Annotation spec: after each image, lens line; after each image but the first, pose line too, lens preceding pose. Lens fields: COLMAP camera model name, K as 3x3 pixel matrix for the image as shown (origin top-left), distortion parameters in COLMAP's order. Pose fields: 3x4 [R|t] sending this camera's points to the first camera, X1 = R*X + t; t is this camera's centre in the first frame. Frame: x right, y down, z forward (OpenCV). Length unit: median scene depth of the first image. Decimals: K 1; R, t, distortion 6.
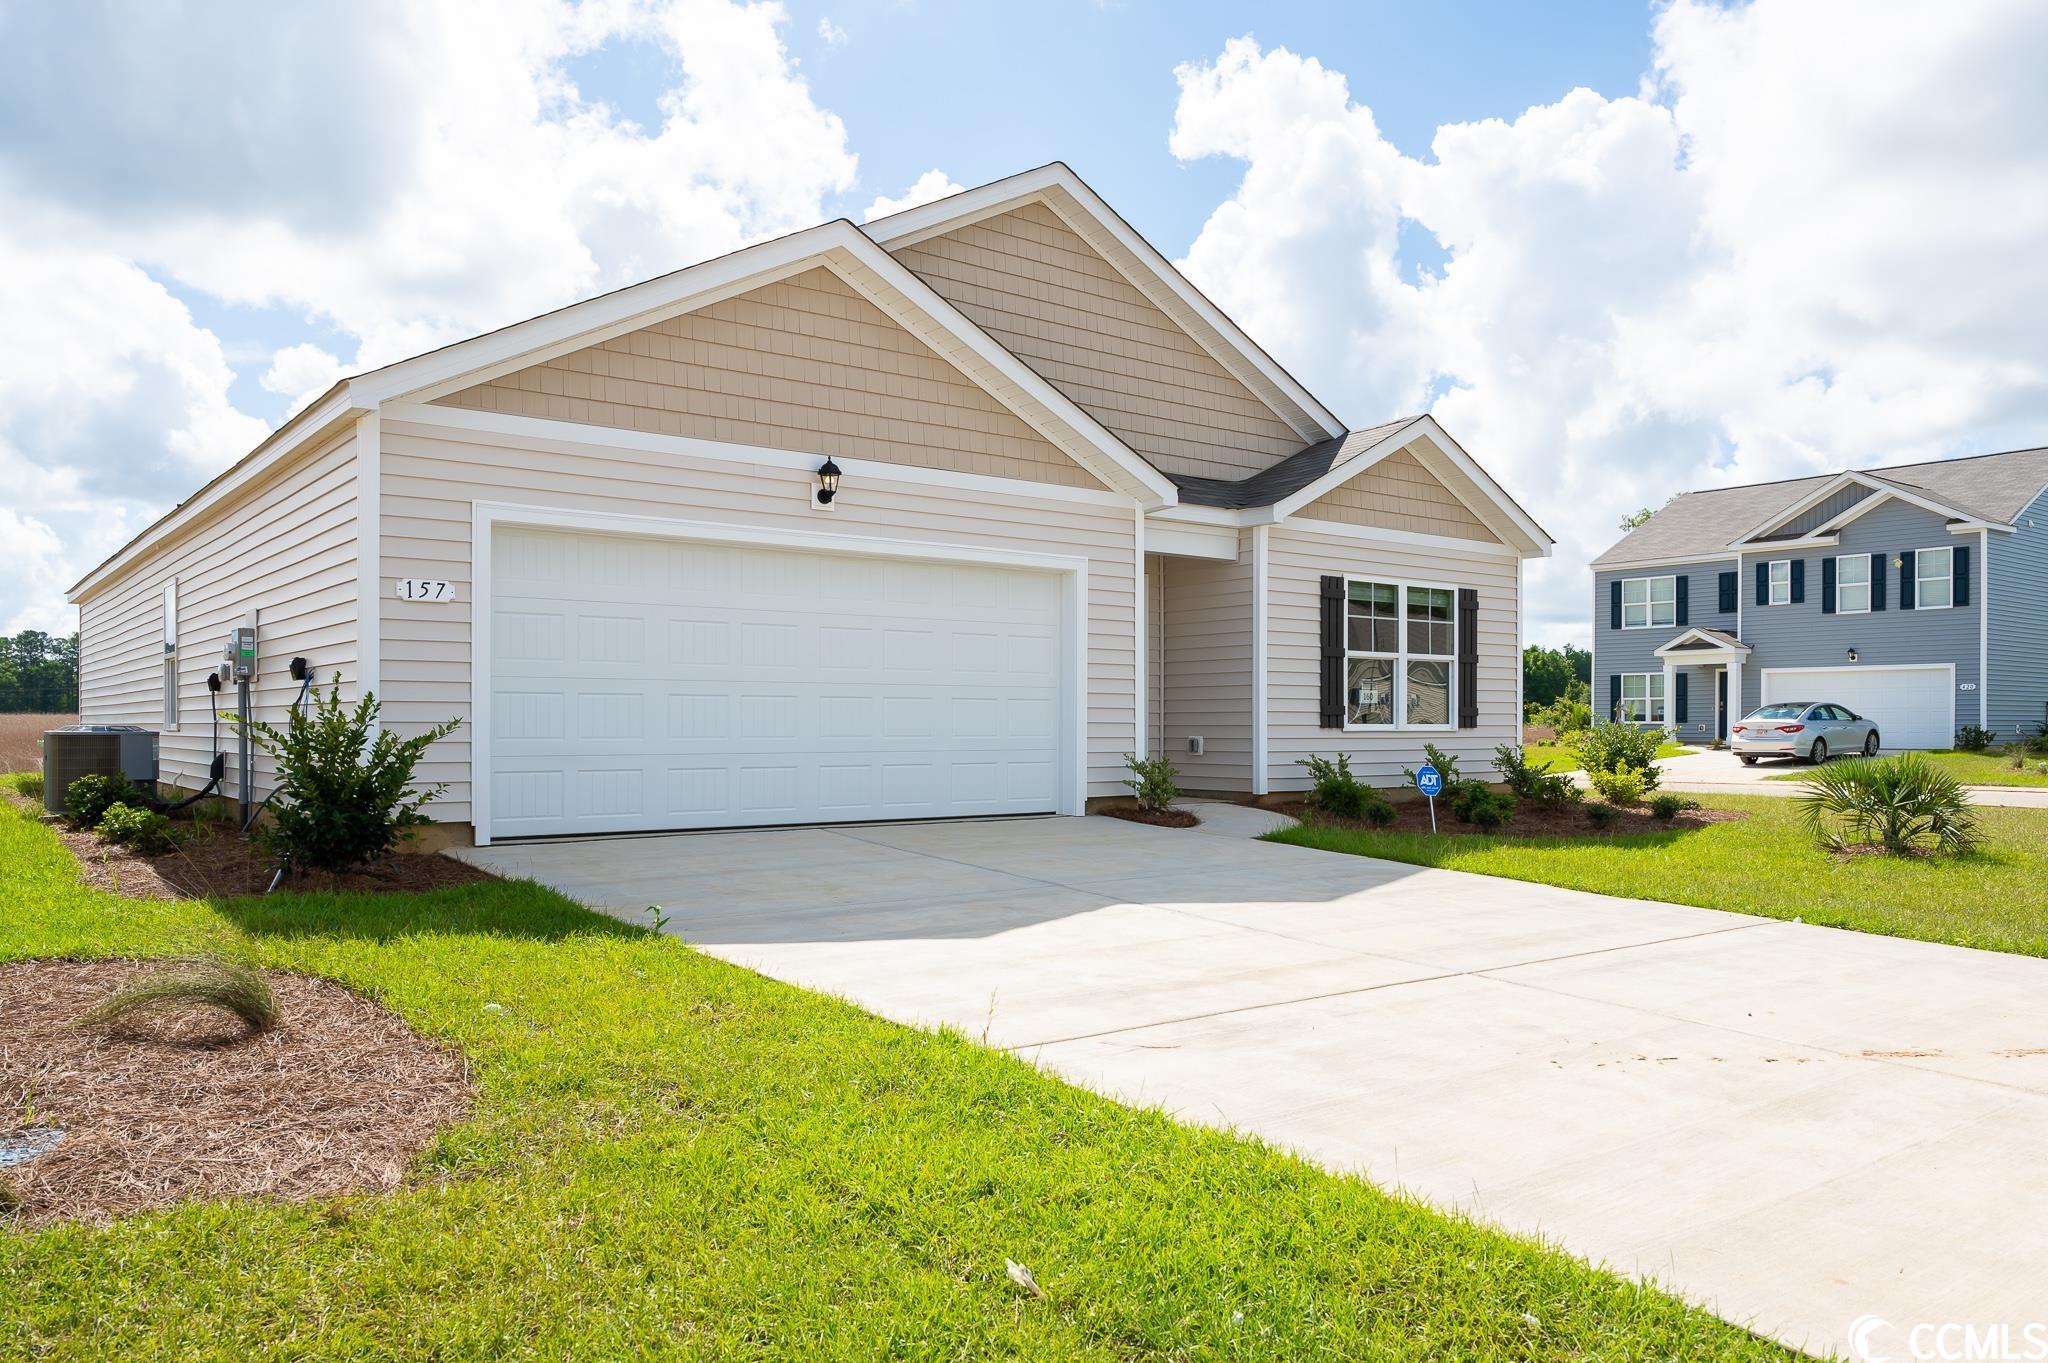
lens RADIAL K [[1377.8, 0, 1023.5], [0, 1377.8, 701.0], [0, 0, 1]] dist [-0.024830, 0.006822]
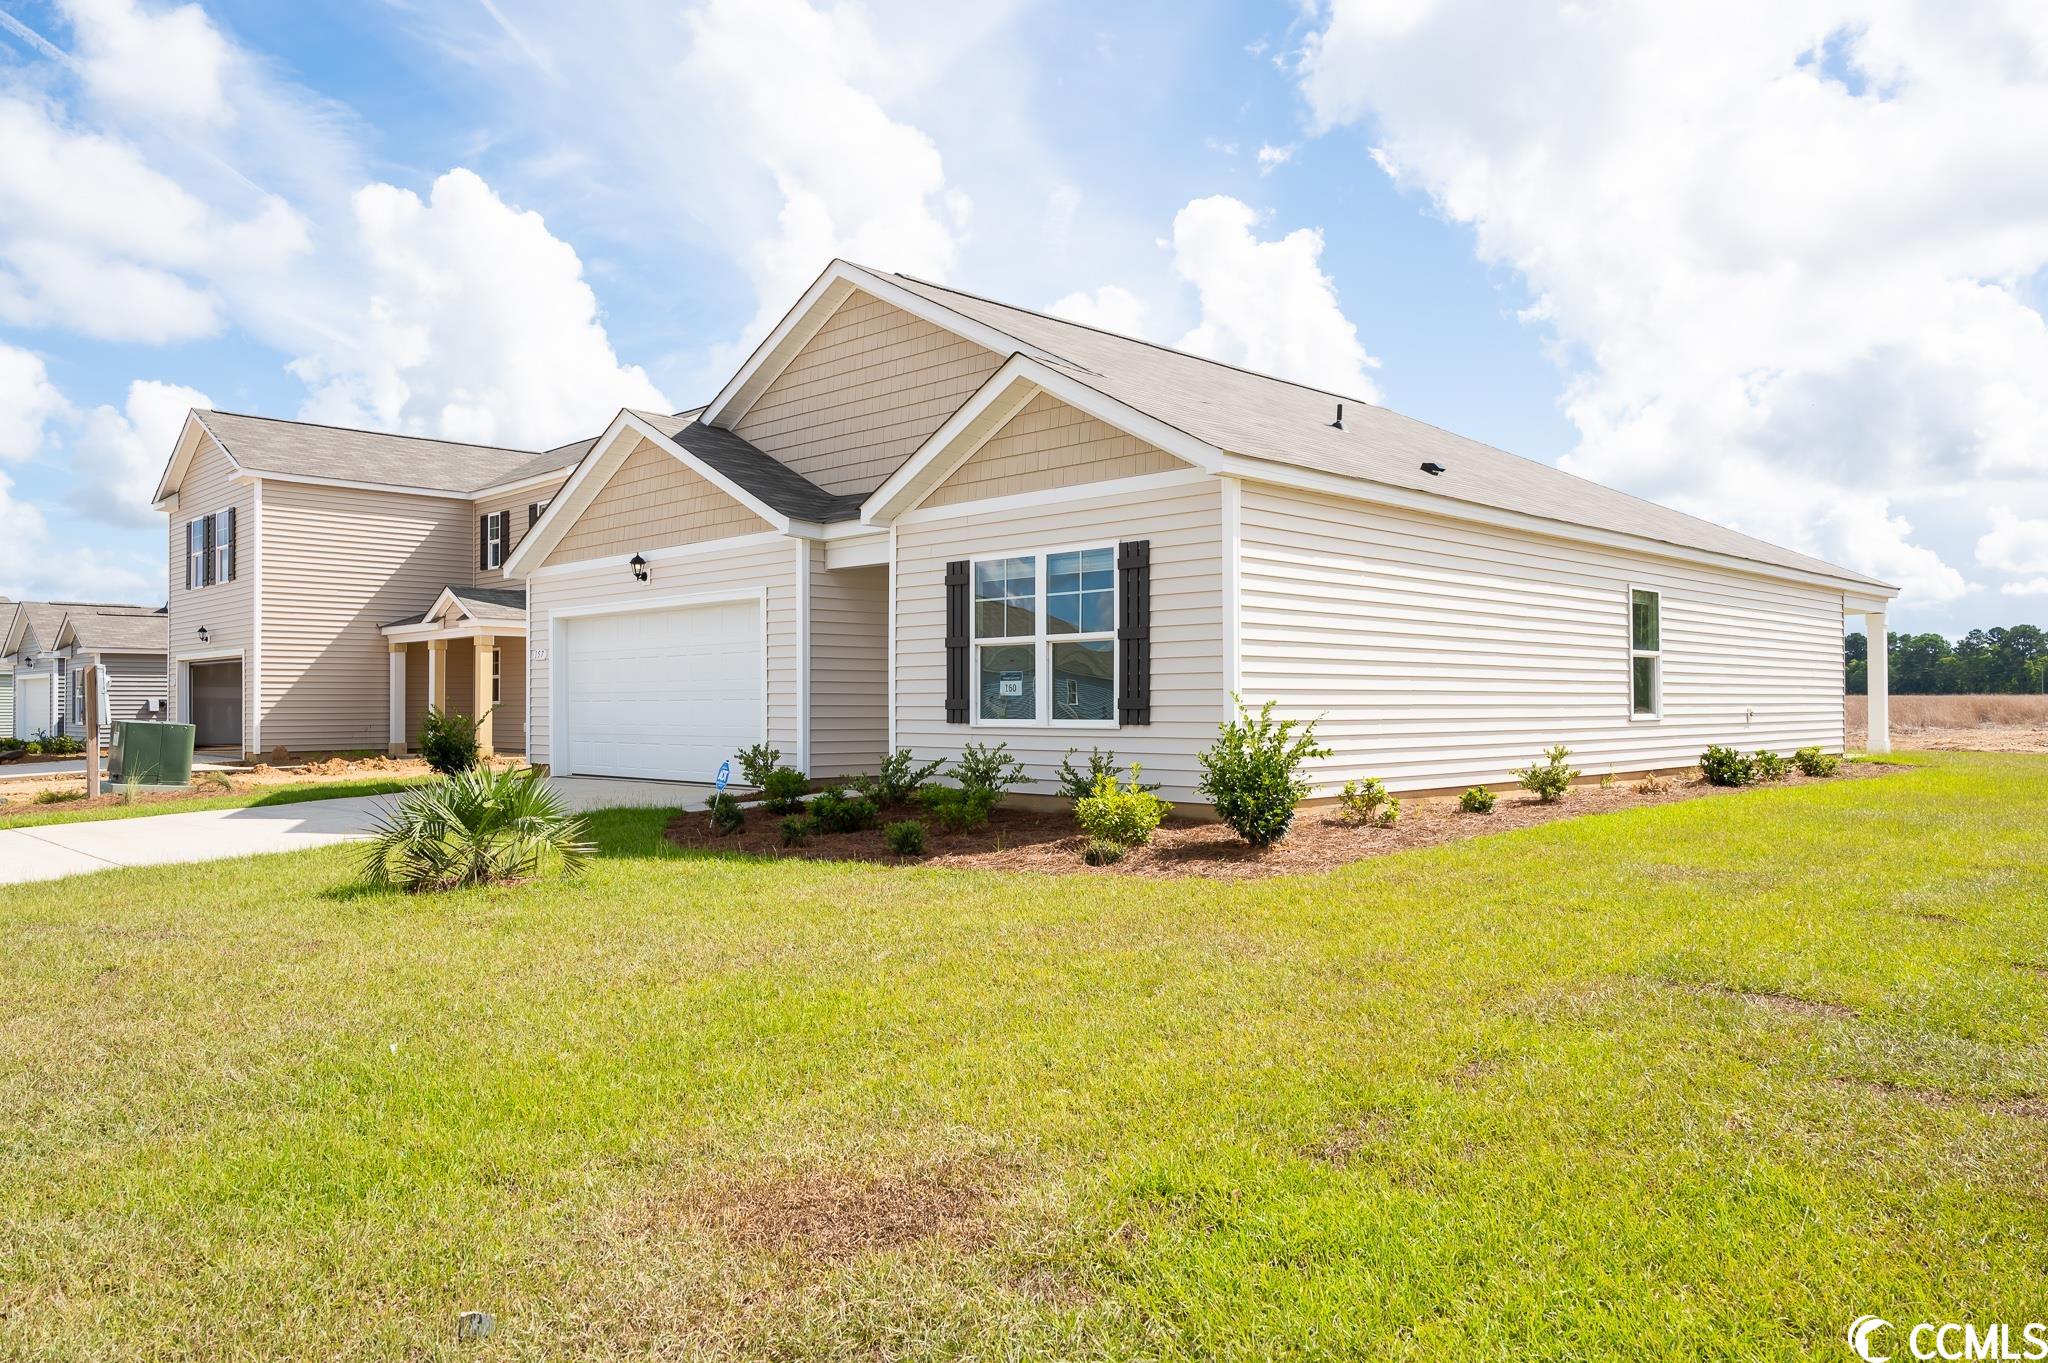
lens RADIAL K [[1377.8, 0, 1025.5], [0, 1377.8, 681.5], [0, 0, 1]] dist [-0.024830, 0.006822]
pose [[0.169202, -0.027004, -0.985211, 1.164610], [0.008236, 0.999628, -0.025985, 0.016123], [0.985547, -0.003717, 0.169362, 0.891490]]
